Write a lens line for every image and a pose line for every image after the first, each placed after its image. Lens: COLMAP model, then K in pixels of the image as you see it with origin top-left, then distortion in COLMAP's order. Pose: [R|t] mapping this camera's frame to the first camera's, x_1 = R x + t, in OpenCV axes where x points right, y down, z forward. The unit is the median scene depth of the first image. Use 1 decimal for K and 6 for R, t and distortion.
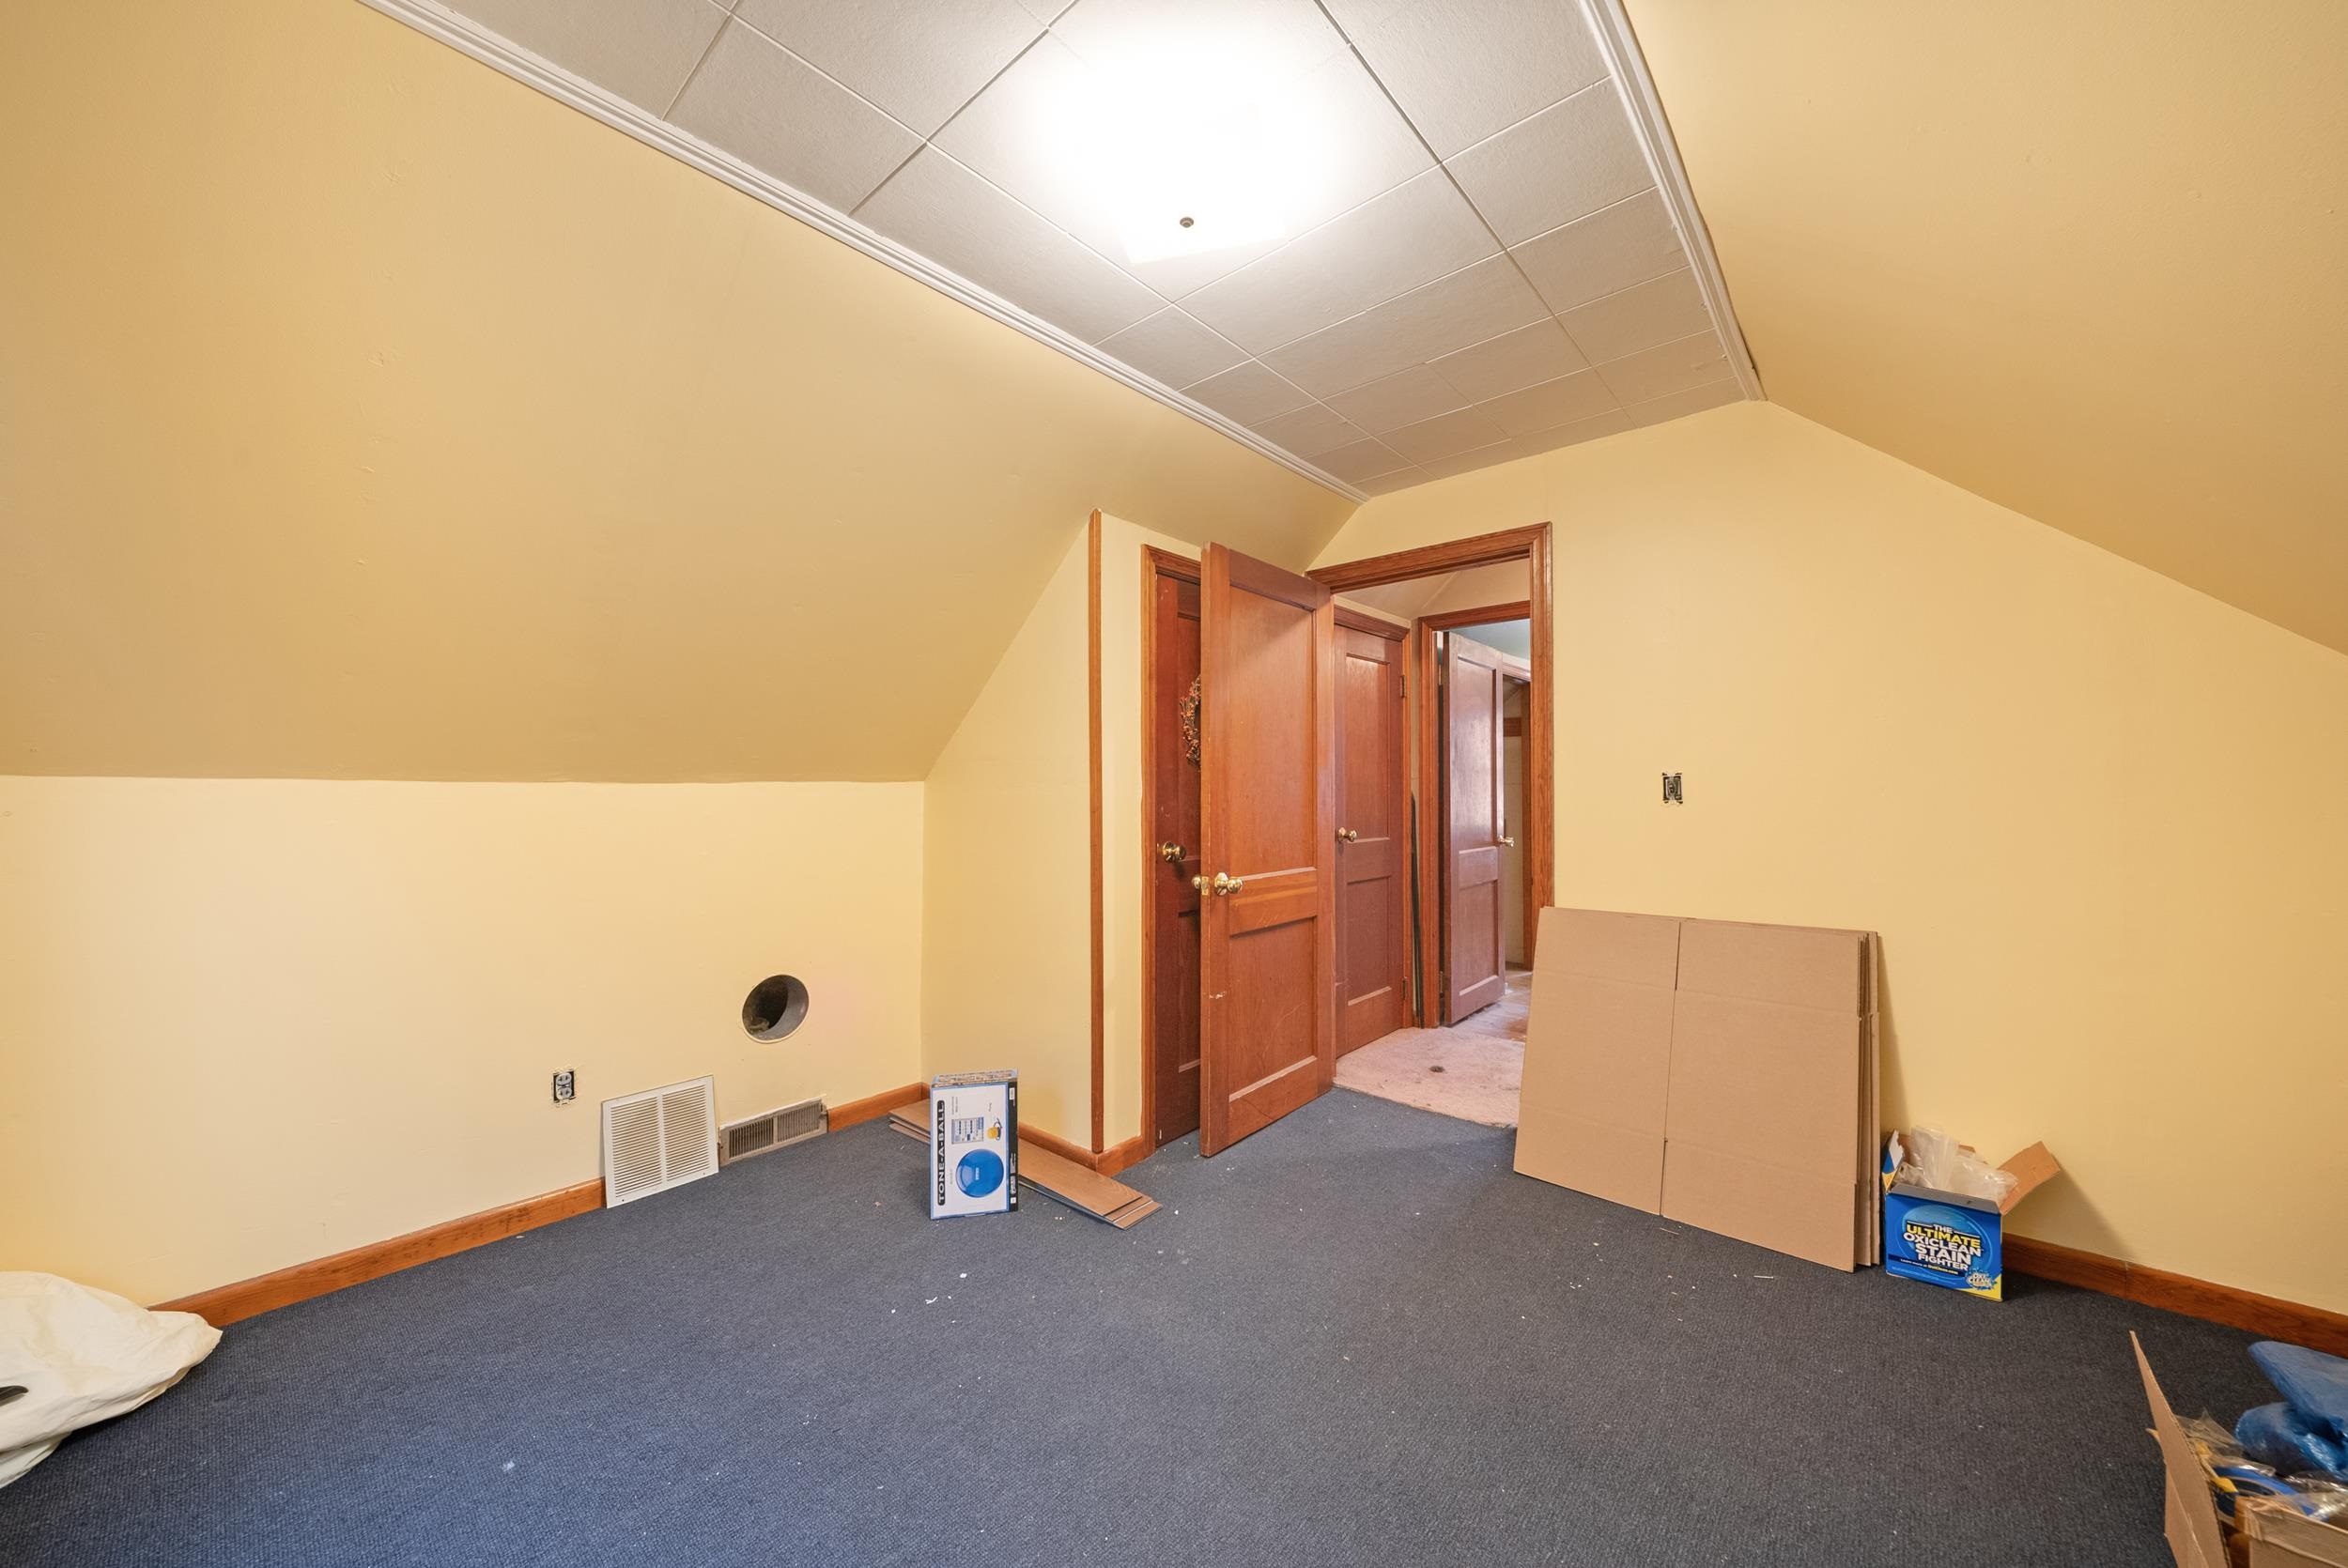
lens RADIAL K [[833.8, 0, 1196.7], [0, 833.8, 785.6], [0, 0, 1]] dist [-0.000388, -0.000805]
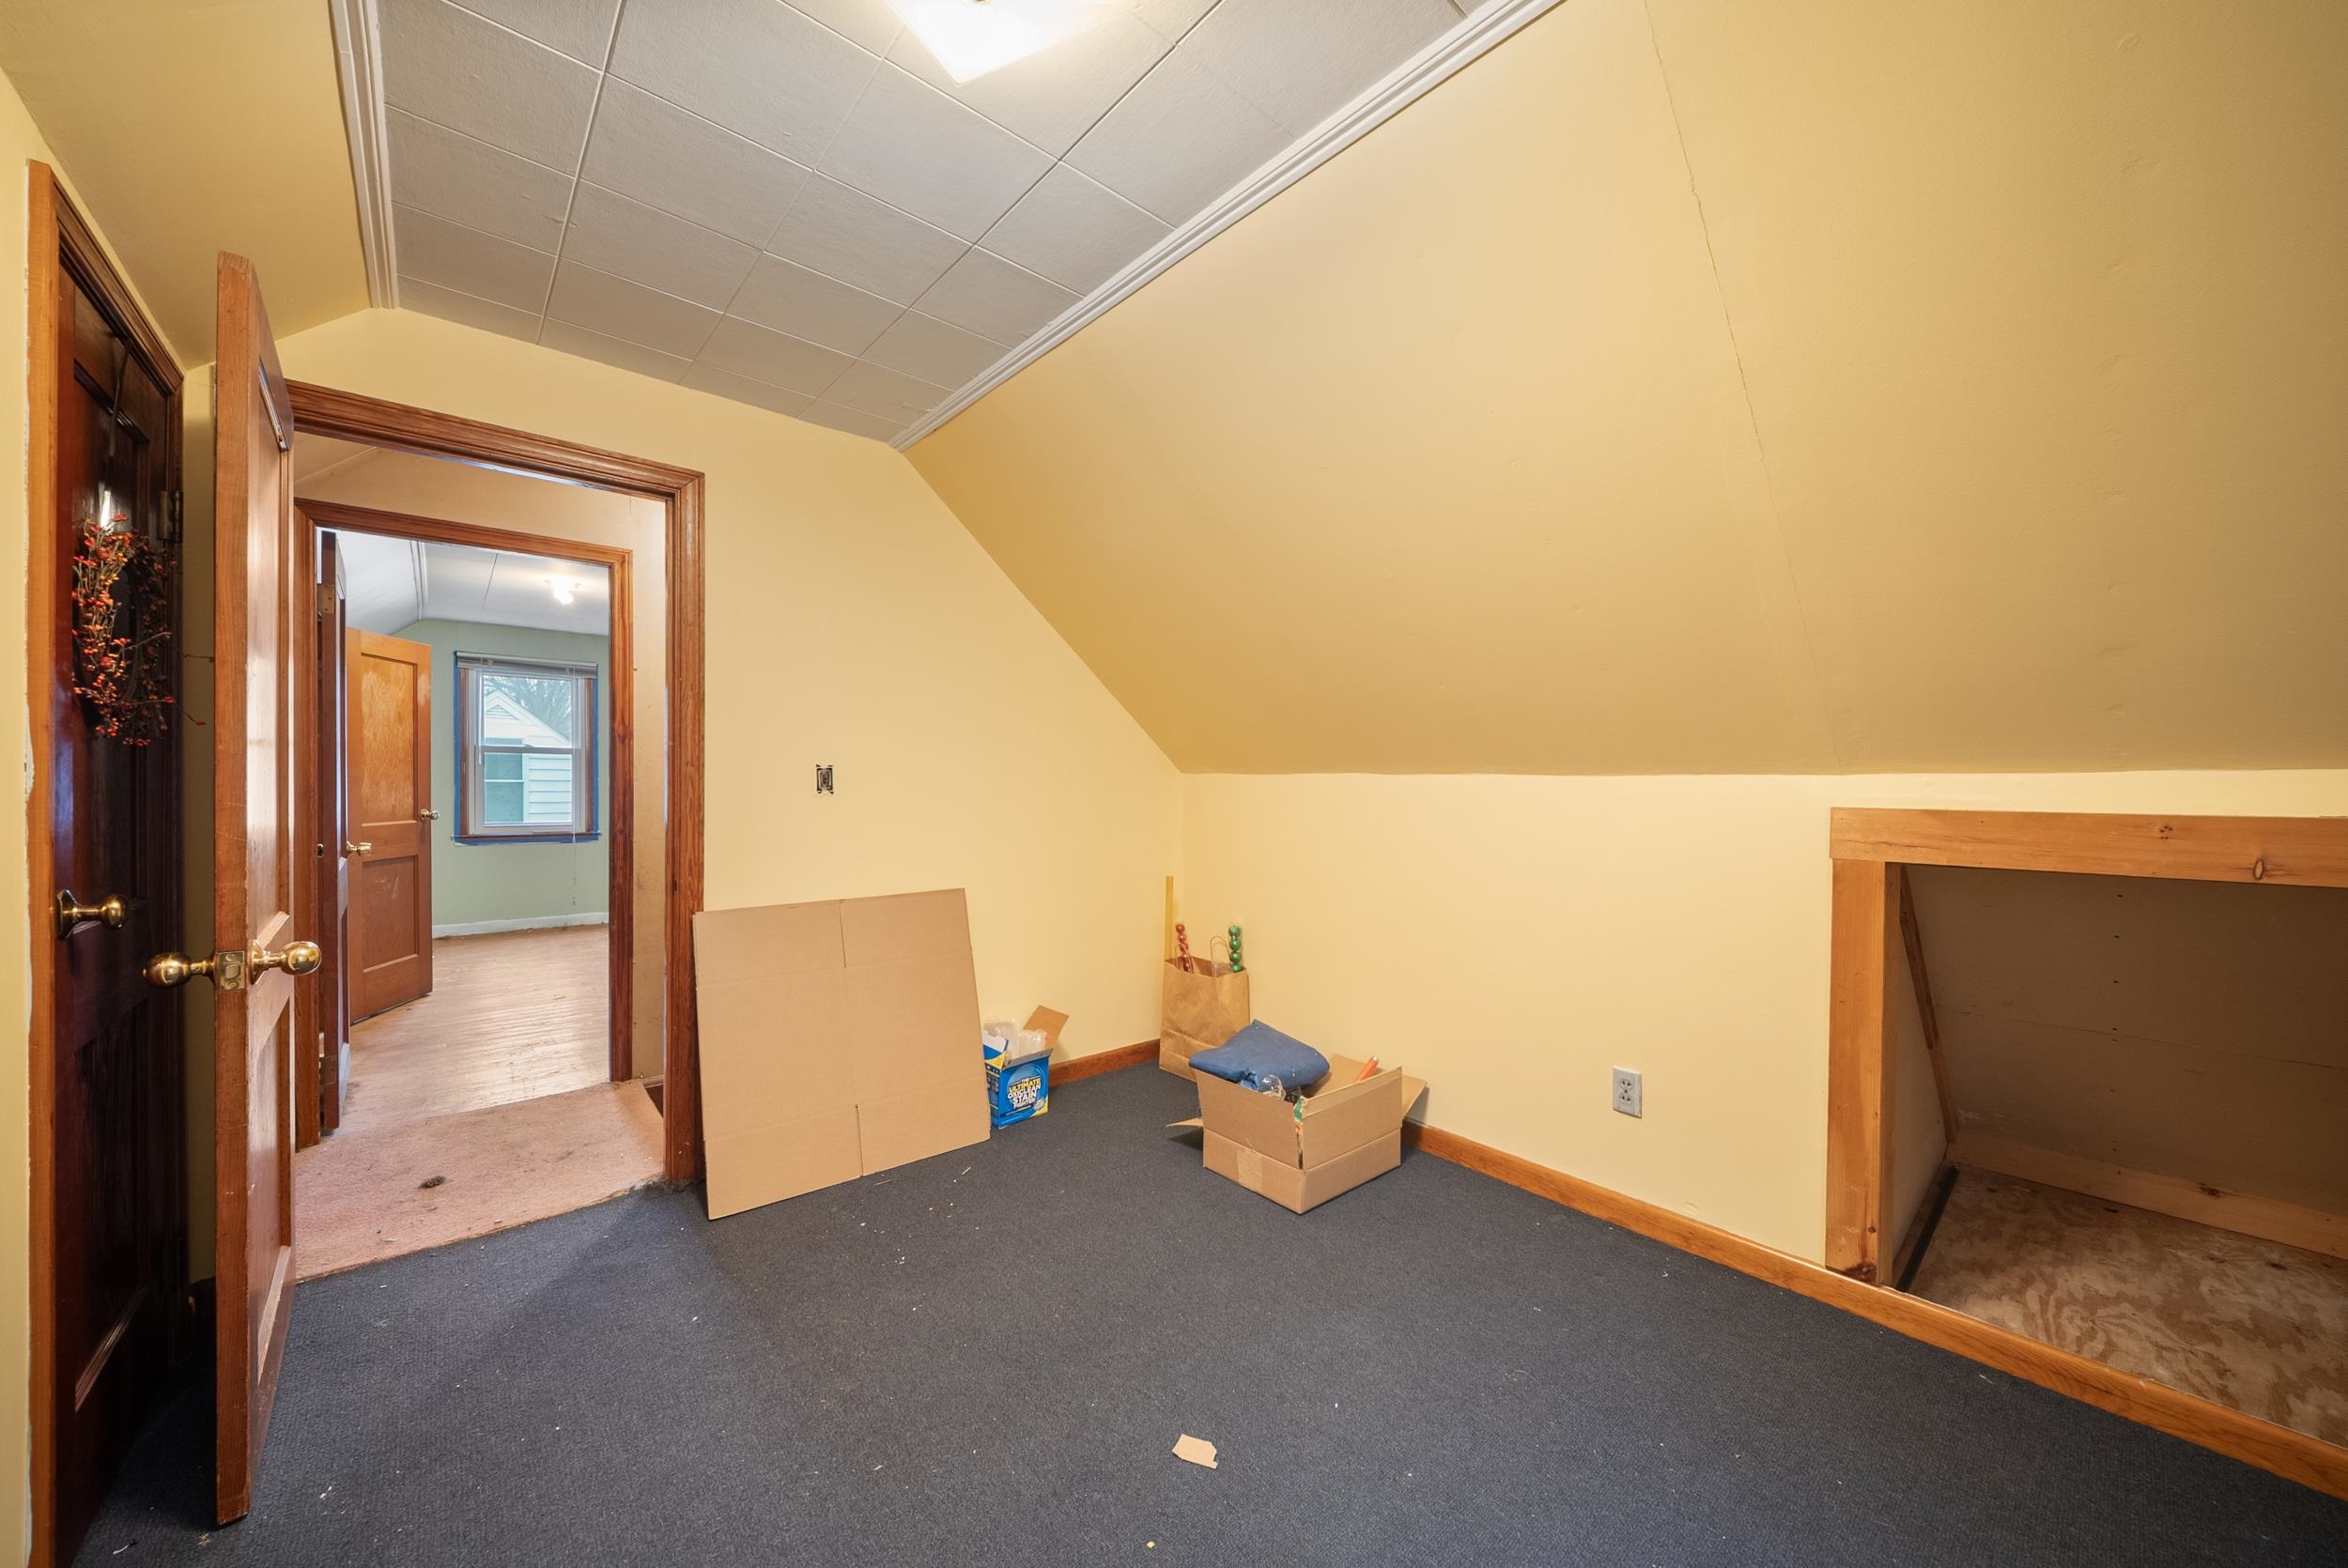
lens RADIAL K [[833.8, 0, 1170.0], [0, 833.8, 795.1], [0, 0, 1]] dist [-0.000388, -0.000805]
pose [[0.148675, -0.009253, 0.988843, -0.372953], [-0.017968, 0.999766, 0.012056, 0.002337], [-0.988723, -0.019560, 0.148474, 0.381500]]
